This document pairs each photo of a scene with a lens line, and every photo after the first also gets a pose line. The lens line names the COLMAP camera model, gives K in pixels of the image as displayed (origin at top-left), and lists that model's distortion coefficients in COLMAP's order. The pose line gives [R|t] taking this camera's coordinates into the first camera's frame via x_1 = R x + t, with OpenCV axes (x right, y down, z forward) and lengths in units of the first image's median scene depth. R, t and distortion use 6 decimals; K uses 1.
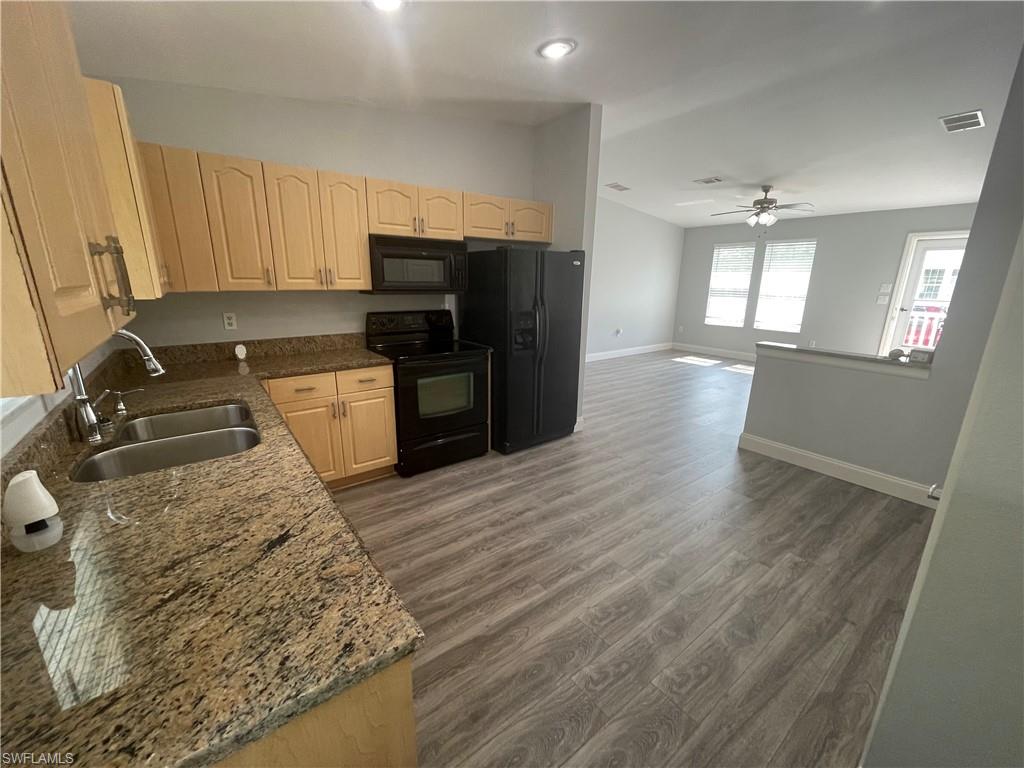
lens RADIAL K [[410.3, 0, 511.7], [0, 410.3, 383.0], [0, 0, 1]] dist [-0.003580, 0.000918]
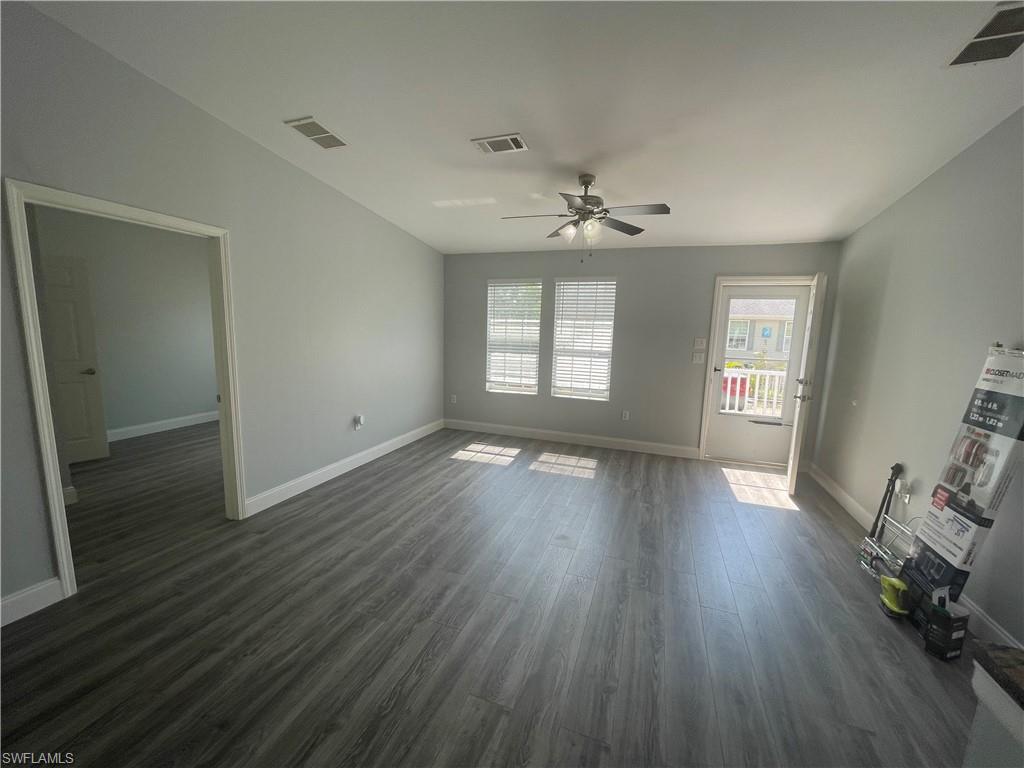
lens RADIAL K [[410.3, 0, 505.8], [0, 410.3, 387.7], [0, 0, 1]] dist [-0.003580, 0.000918]
pose [[0.844262, -0.071763, 0.531105, 0.149232], [0.117397, 0.991690, -0.052620, -0.125914], [-0.522915, 0.106775, 0.845671, 0.453584]]
